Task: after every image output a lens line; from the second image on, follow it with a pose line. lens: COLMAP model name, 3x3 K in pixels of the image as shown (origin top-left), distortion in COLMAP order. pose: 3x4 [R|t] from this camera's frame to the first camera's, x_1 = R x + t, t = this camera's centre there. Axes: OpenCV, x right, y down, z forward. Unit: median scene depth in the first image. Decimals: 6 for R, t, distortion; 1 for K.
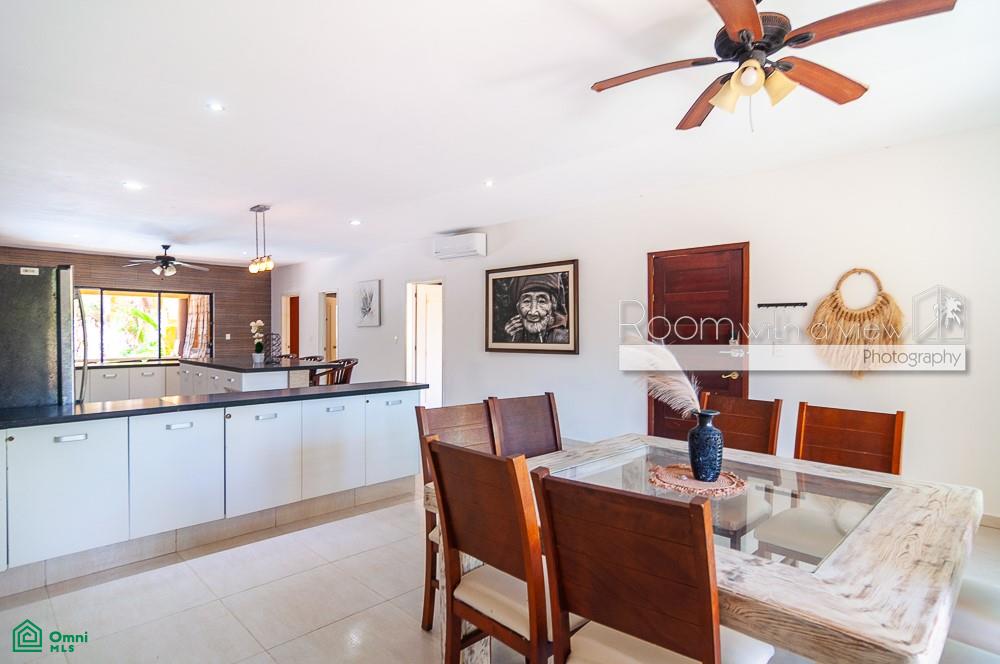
lens RADIAL K [[530.5, 0, 500.0], [0, 530.5, 332.0], [0, 0, 1]] dist [0.000601, 0.000304]
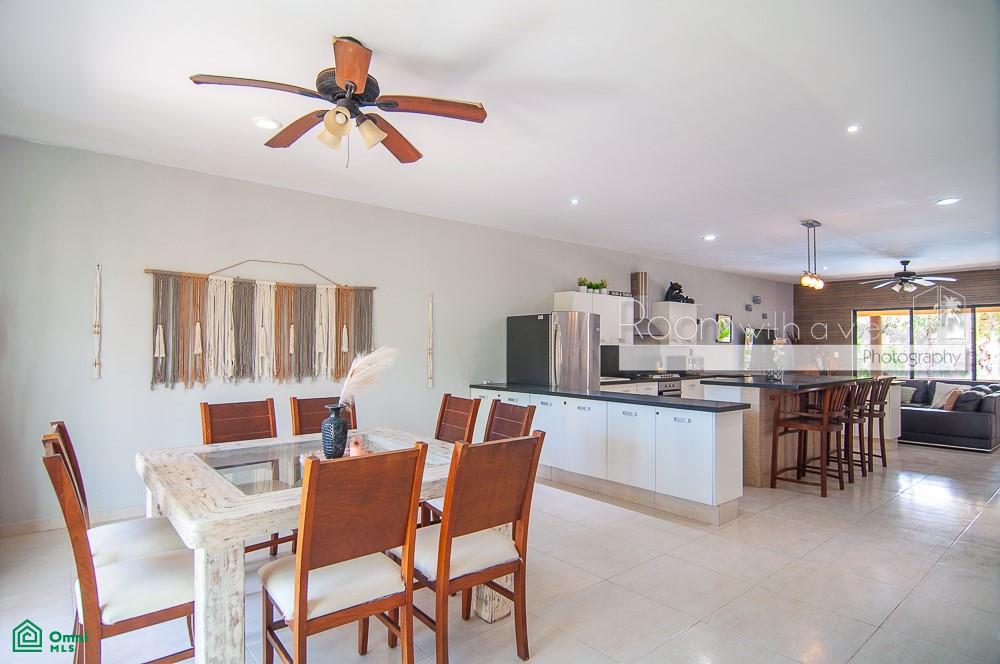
lens RADIAL K [[530.5, 0, 500.0], [0, 530.5, 332.0], [0, 0, 1]] dist [0.000601, 0.000304]
pose [[-0.067664, -0.027495, -0.997329, 0.555184], [-0.011077, 0.999579, -0.026805, -0.000467], [0.997647, 0.009234, -0.067940, 0.495549]]
